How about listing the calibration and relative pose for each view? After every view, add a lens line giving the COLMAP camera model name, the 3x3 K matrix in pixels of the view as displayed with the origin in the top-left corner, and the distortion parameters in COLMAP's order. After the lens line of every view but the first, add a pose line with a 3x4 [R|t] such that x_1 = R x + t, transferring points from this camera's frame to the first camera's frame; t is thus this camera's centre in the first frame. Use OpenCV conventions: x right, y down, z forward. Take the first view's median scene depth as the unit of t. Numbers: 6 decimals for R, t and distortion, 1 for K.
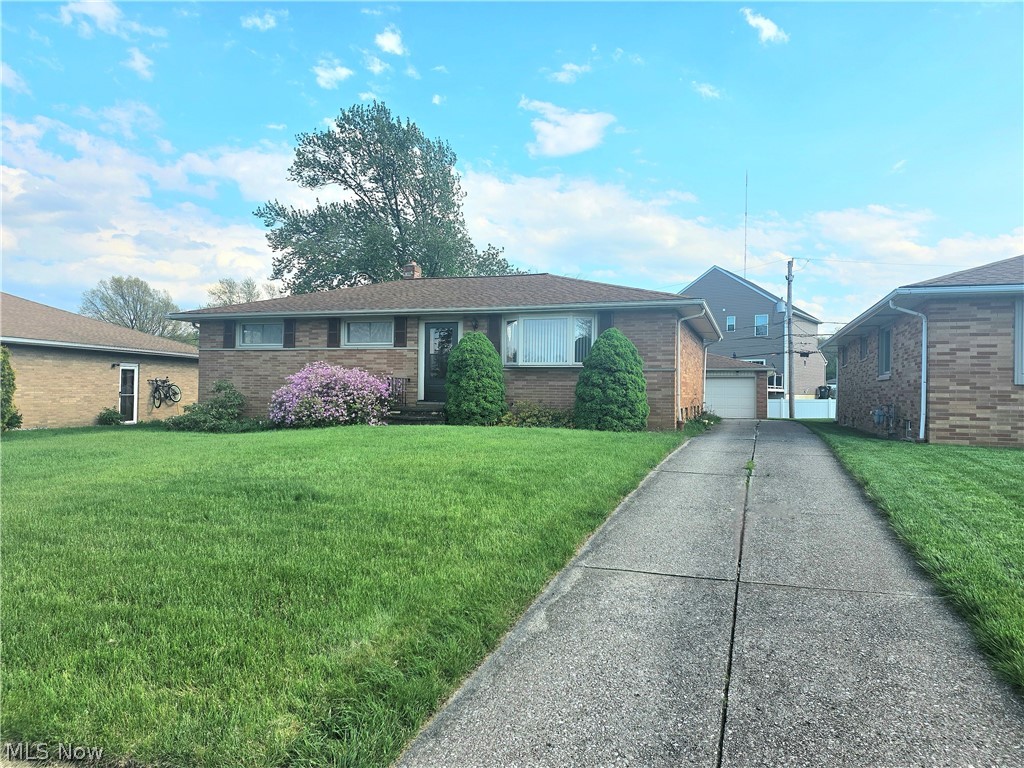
lens RADIAL K [[696.8, 0, 517.6], [0, 696.8, 386.6], [0, 0, 1]] dist [0.044845, -0.007001]
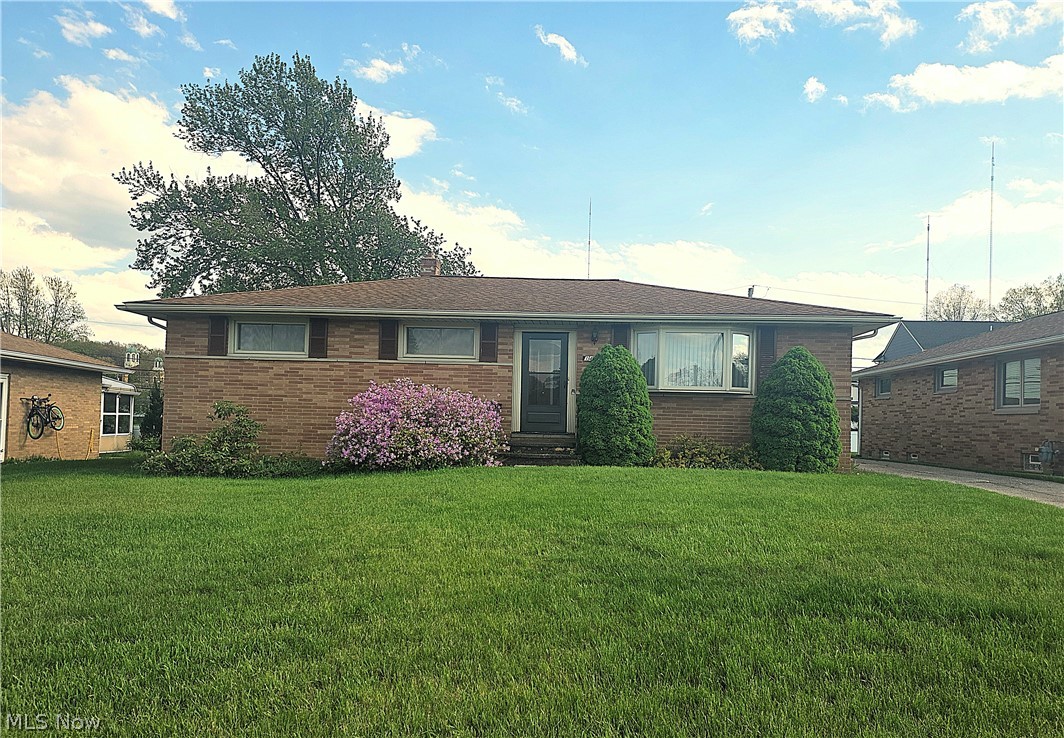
lens RADIAL K [[740.0, 0, 554.5], [0, 740.0, 414.4], [0, 0, 1]] dist [0.090228, -0.067959]
pose [[0.961696, 0.012570, 0.273829, -0.317394], [-0.013051, 0.999915, -0.000065, -0.000377], [-0.273806, -0.003512, 0.961778, 0.197624]]
